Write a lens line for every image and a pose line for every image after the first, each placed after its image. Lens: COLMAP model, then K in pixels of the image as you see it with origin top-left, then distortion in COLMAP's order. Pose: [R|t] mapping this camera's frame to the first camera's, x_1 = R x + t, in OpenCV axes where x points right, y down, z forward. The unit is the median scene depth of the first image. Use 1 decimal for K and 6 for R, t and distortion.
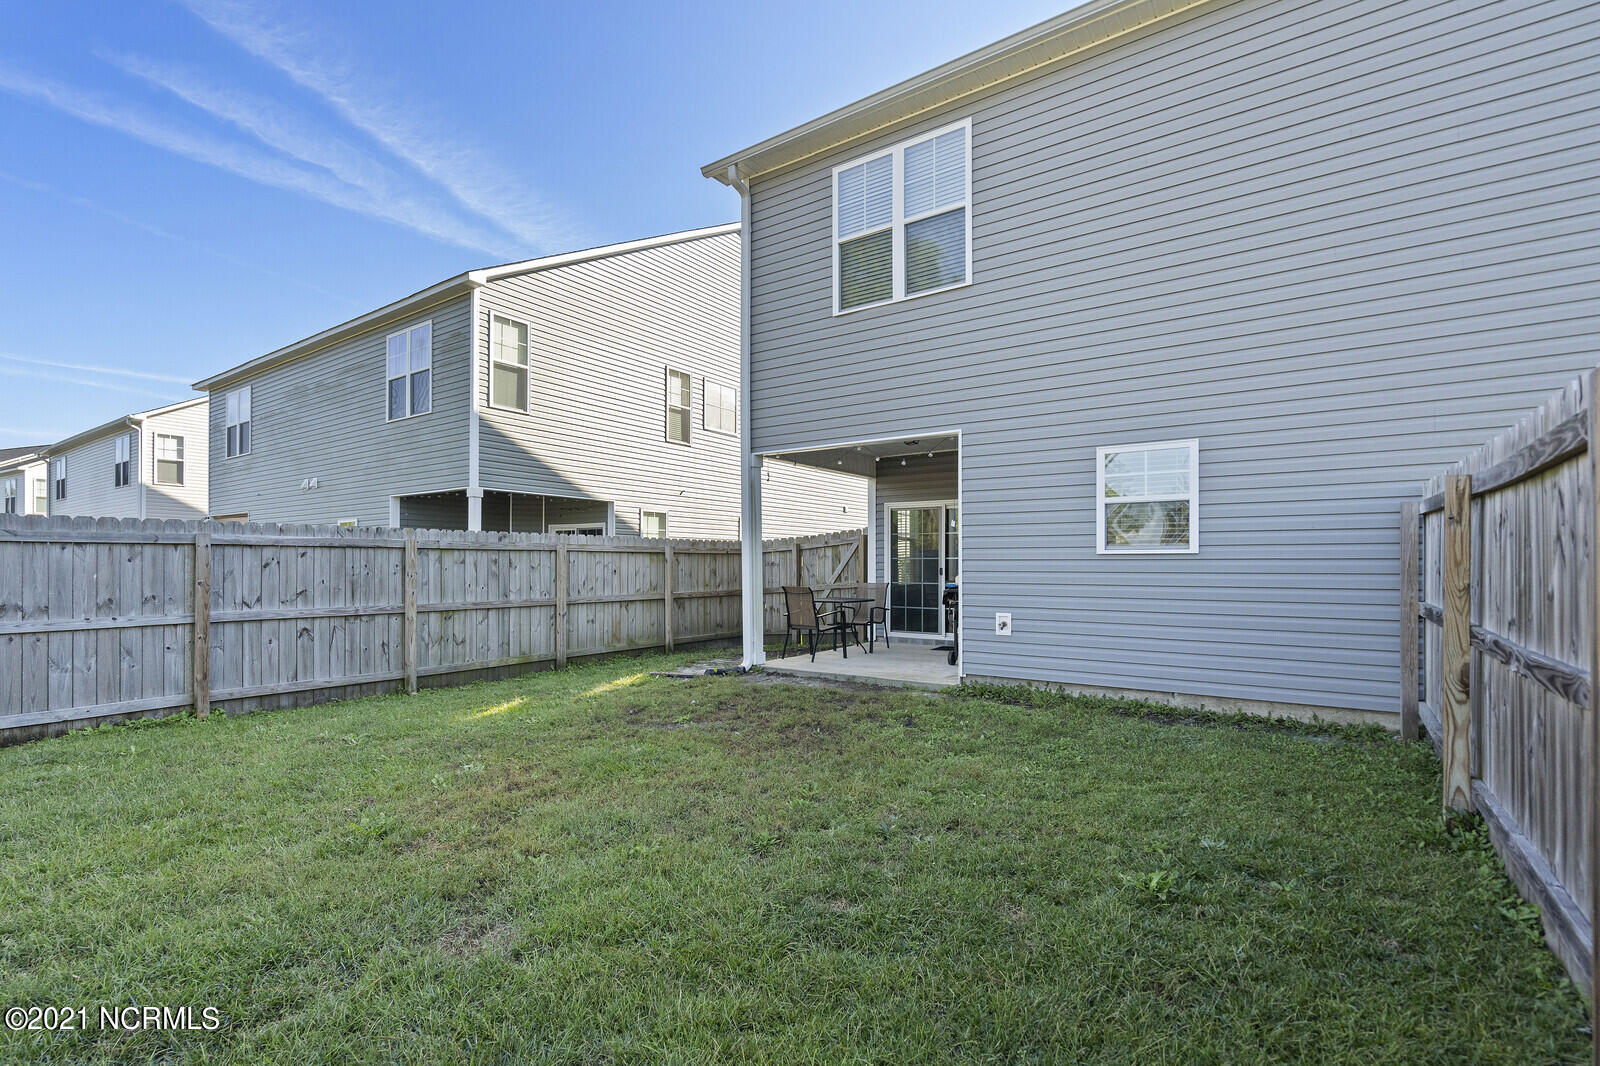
lens RADIAL K [[733.8, 0, 787.3], [0, 733.8, 566.4], [0, 0, 1]] dist [0.000775, 0.000063]
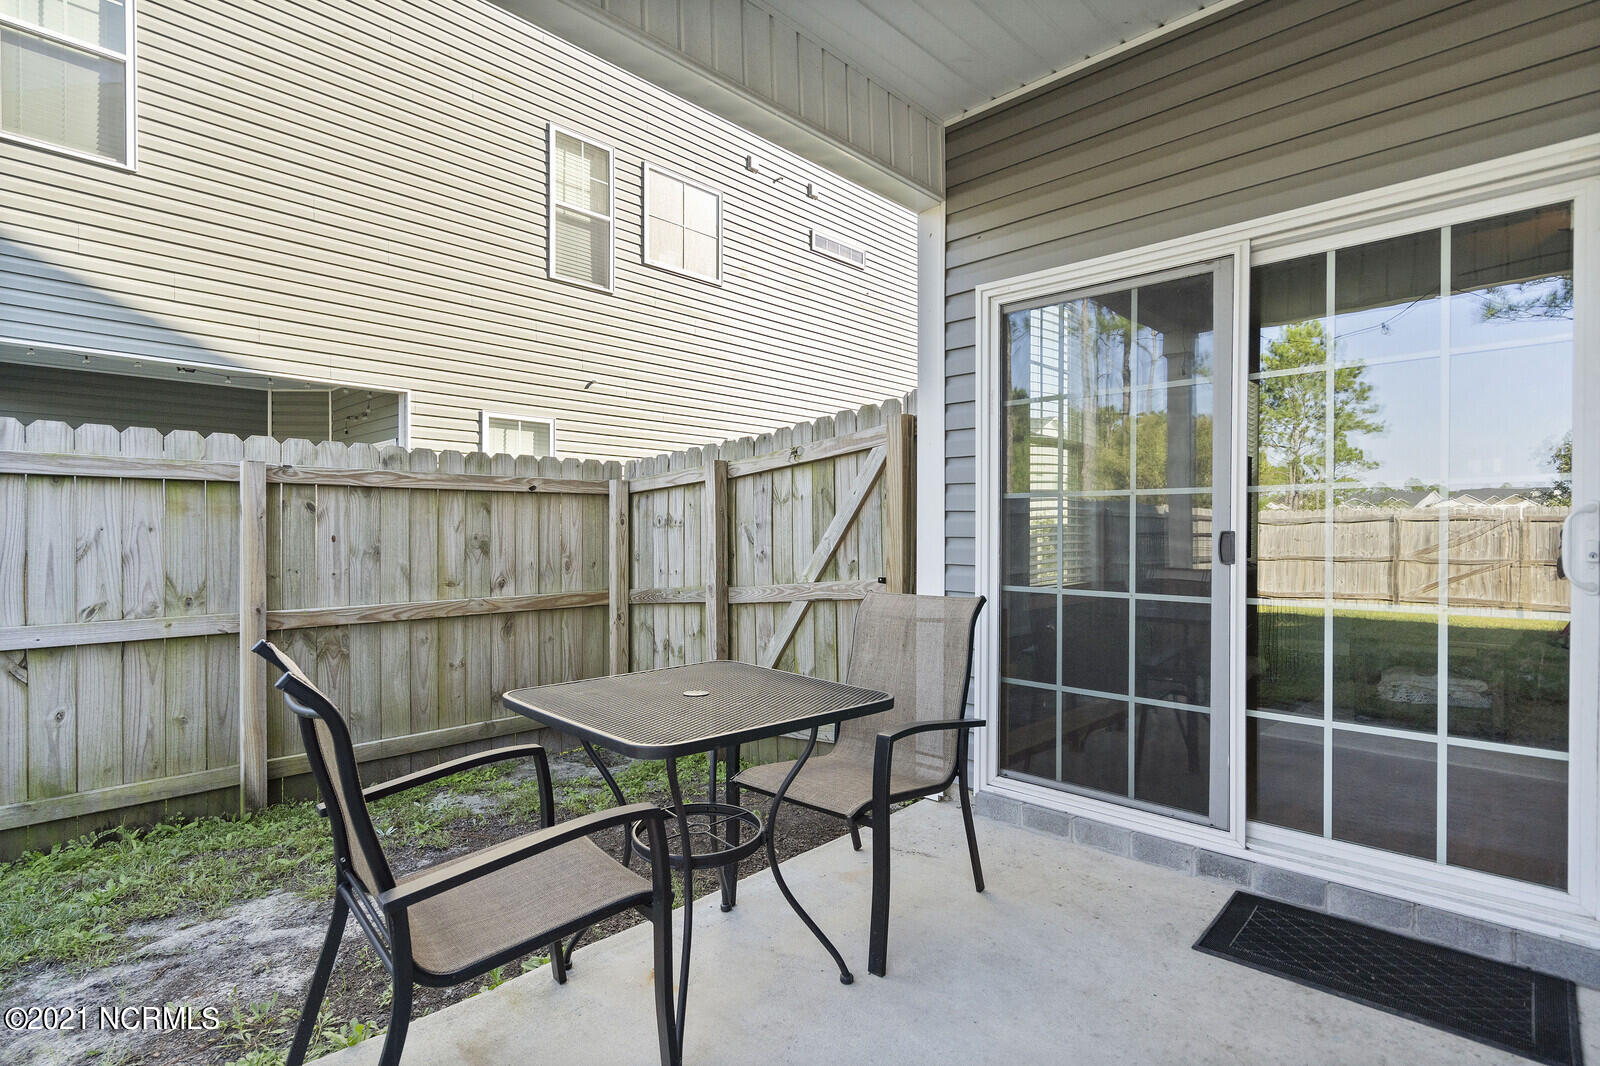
lens RADIAL K [[793.3, 0, 798.6], [0, 793.3, 535.3], [0, 0, 1]] dist [0.001758, 0.000274]
pose [[0.989971, -0.000272, -0.141273, 0.131251], [0.000575, 0.999998, 0.002102, 0.003082], [0.141273, -0.002162, 0.989968, 0.846758]]
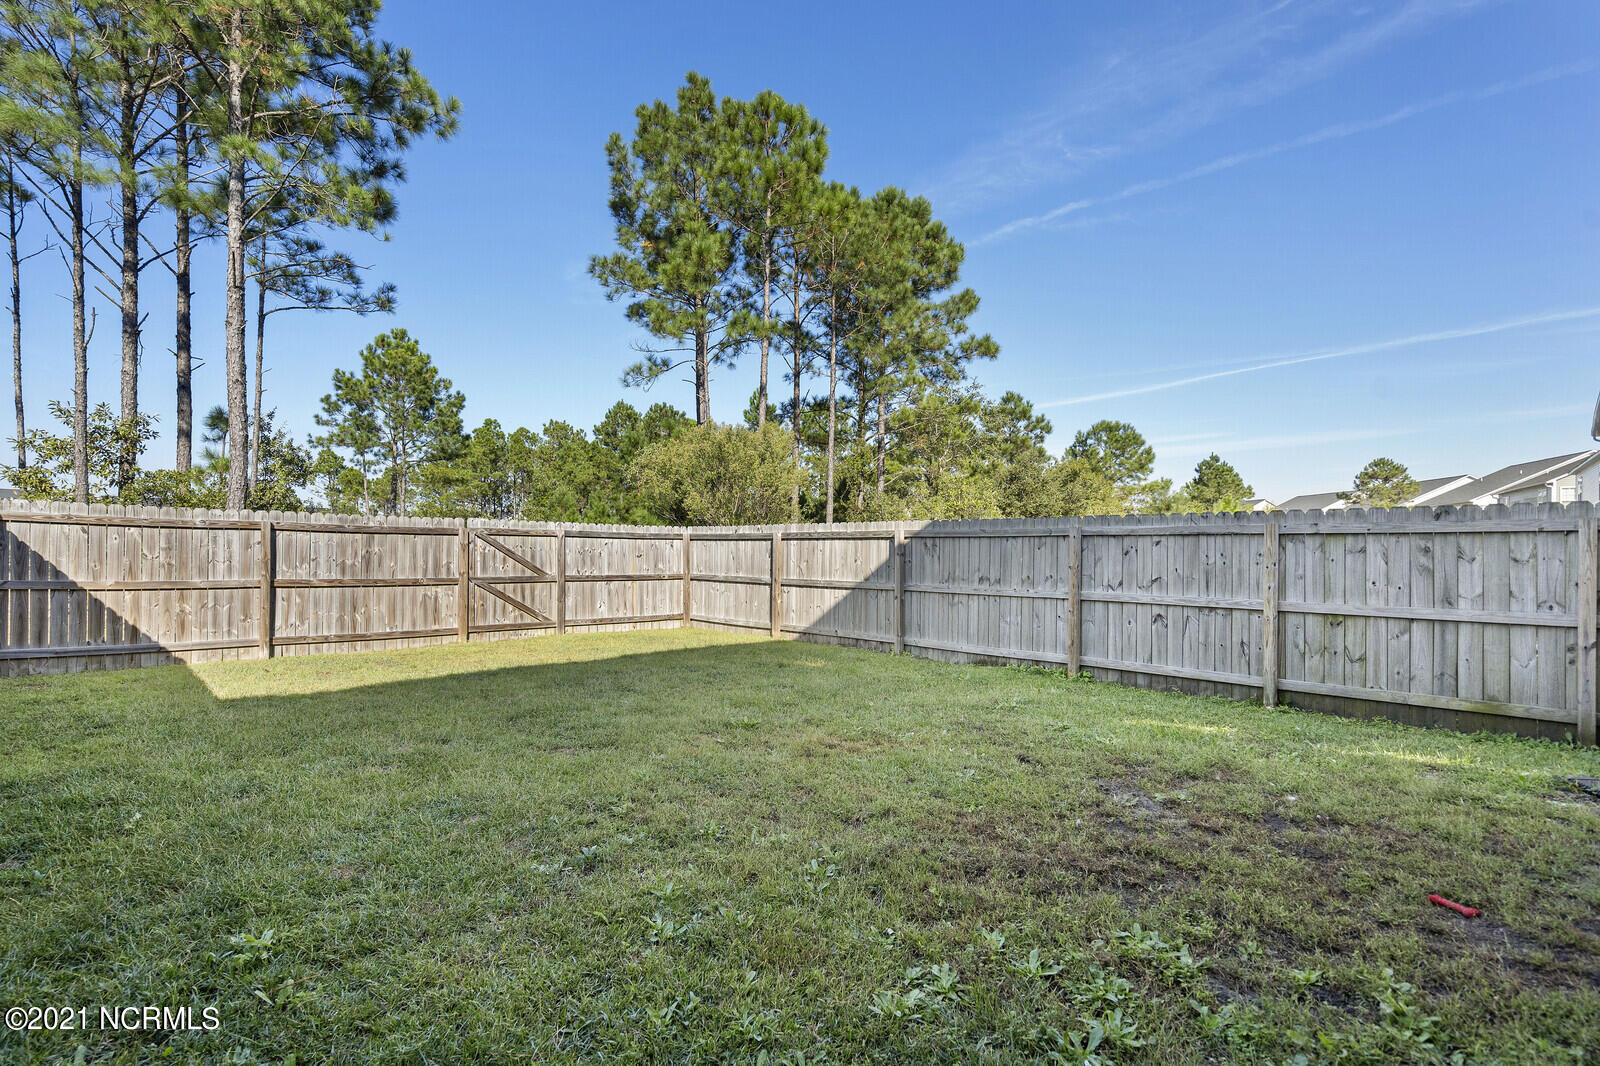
lens RADIAL K [[761.8, 0, 790.5], [0, 761.8, 530.0], [0, 0, 1]] dist [-0.000741, 0.000263]
pose [[-0.171399, -0.024352, -0.984901, 0.379784], [-0.009258, 0.999690, -0.023107, -0.003833], [0.985158, 0.005158, -0.171571, 0.518184]]
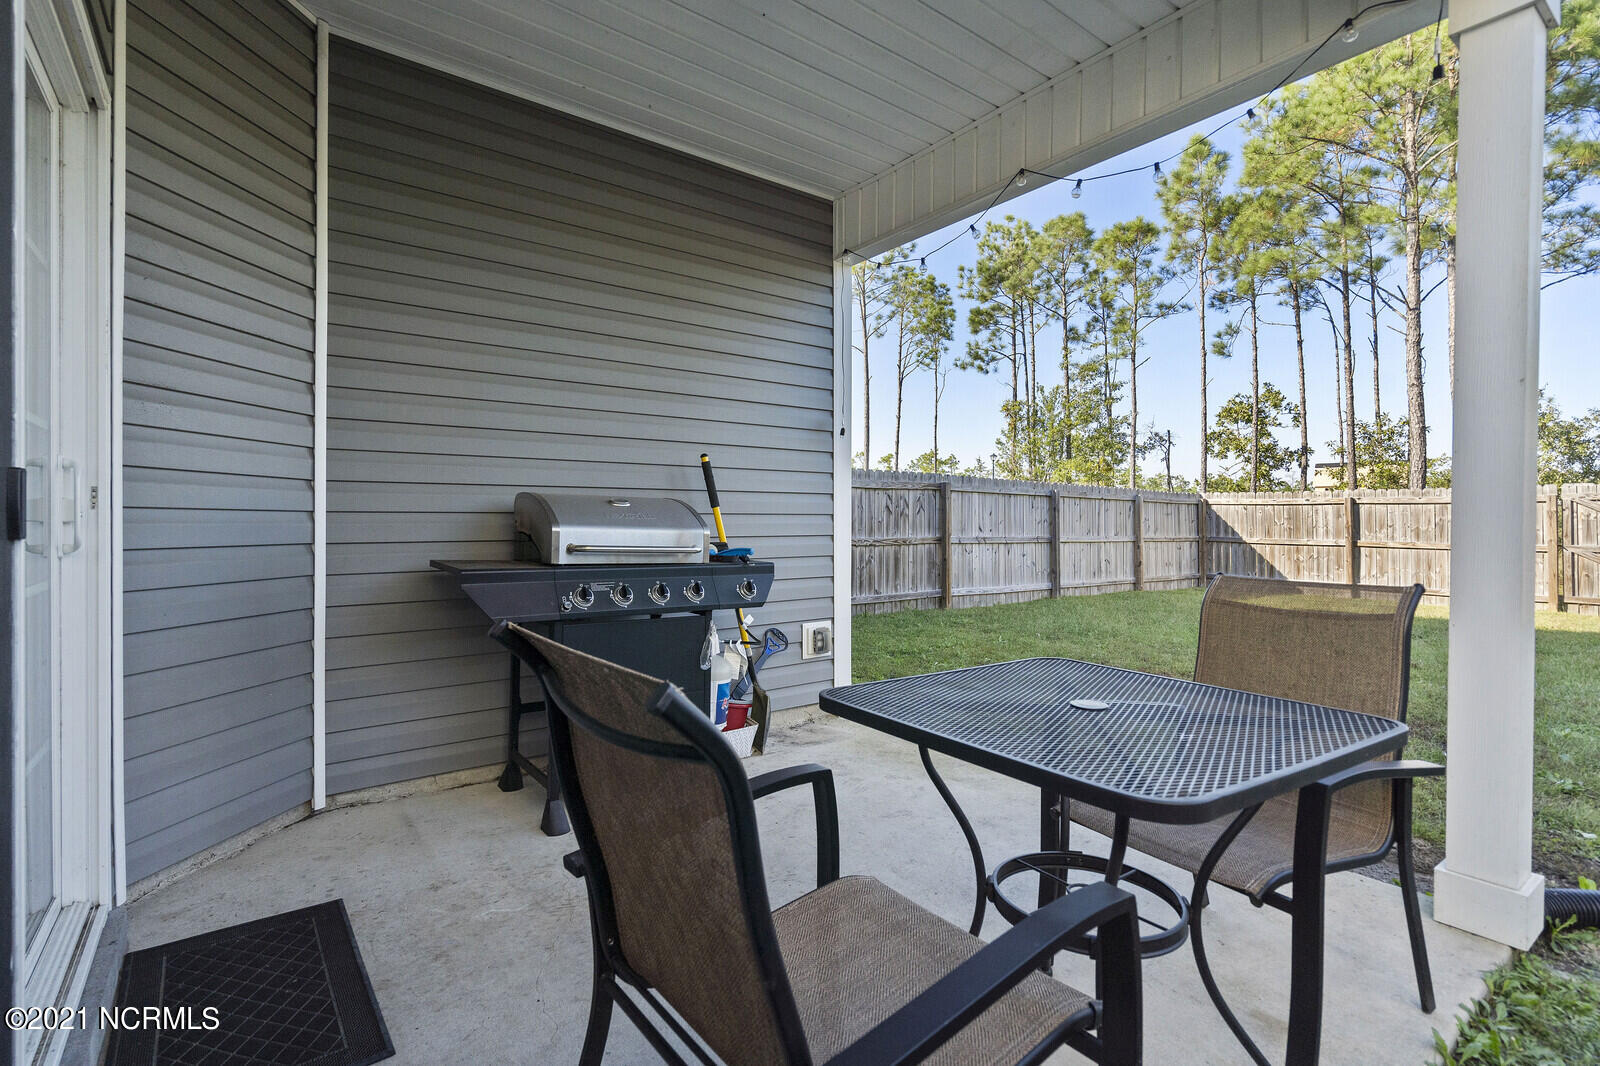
lens RADIAL K [[736.7, 0, 785.6], [0, 736.7, 518.3], [0, 0, 1]] dist [0.000784, 0.000238]
pose [[-0.953182, 0.002179, 0.302391, 0.086226], [0.000804, 0.999989, -0.004671, 0.009617], [-0.302398, -0.004209, -0.953173, 1.213527]]
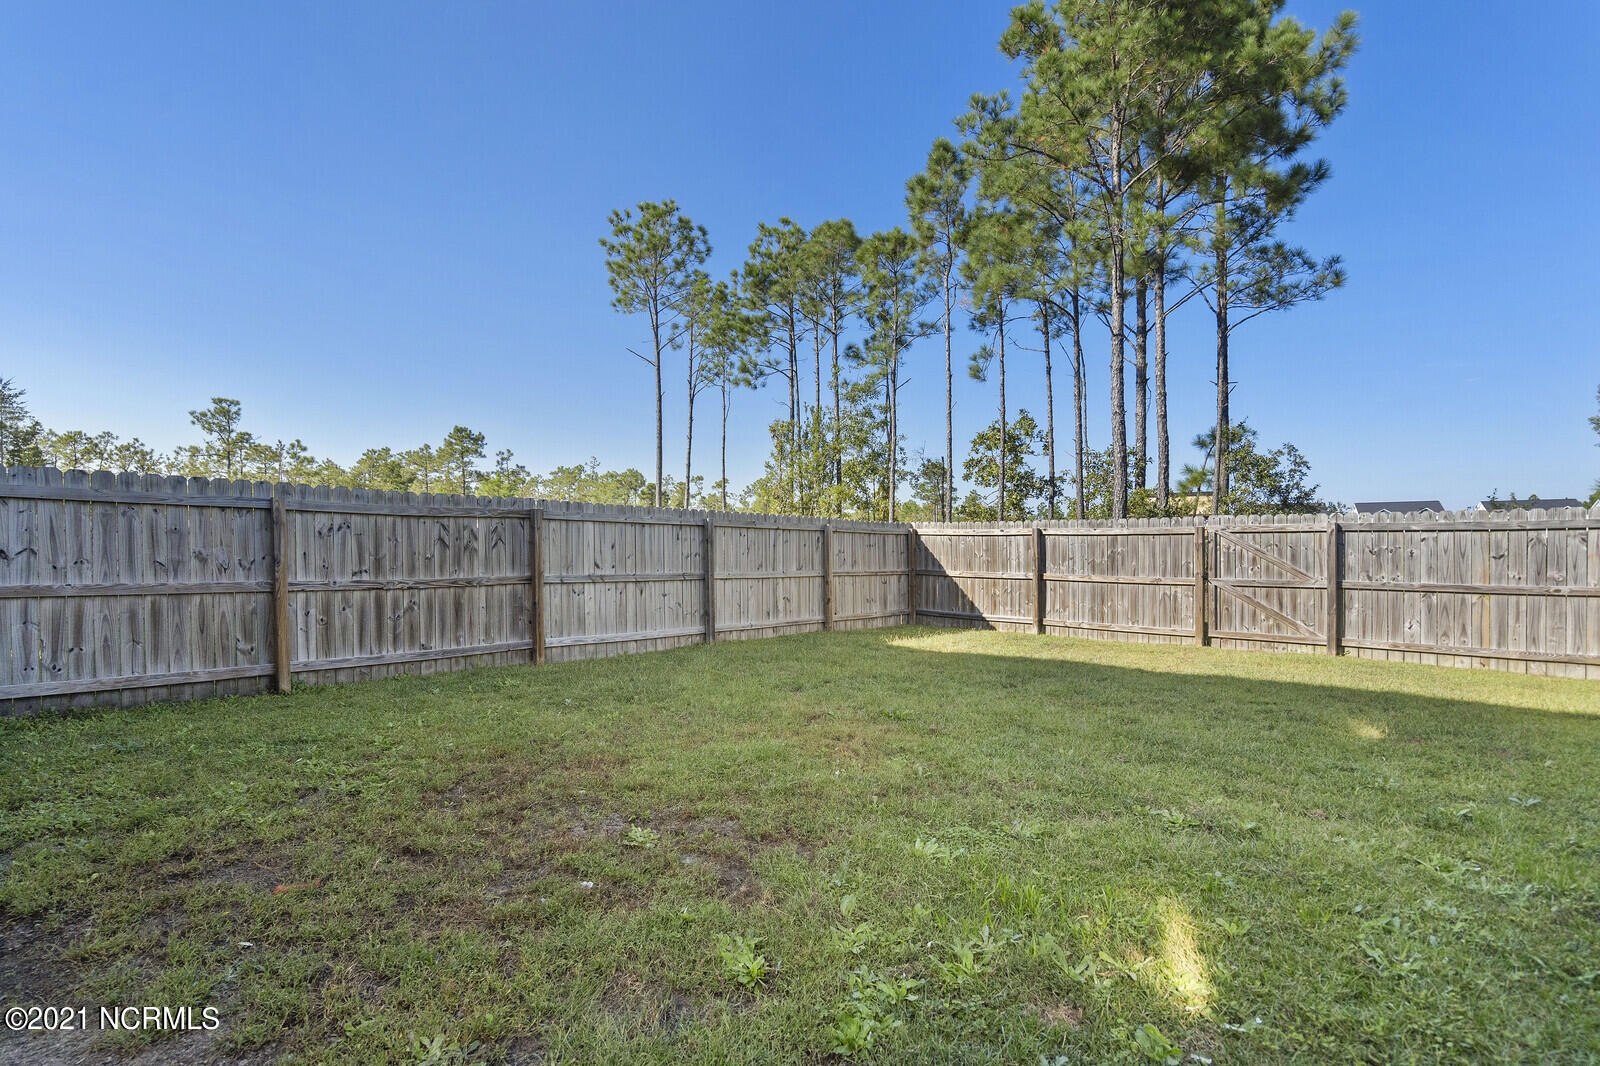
lens RADIAL K [[771.8, 0, 791.1], [0, 771.8, 565.9], [0, 0, 1]] dist [-0.000767, 0.000451]
pose [[-0.993594, 0.000348, 0.113005, -0.202559], [0.002762, 0.999771, 0.021200, 0.002243], [-0.112972, 0.021376, -0.993368, 1.005036]]
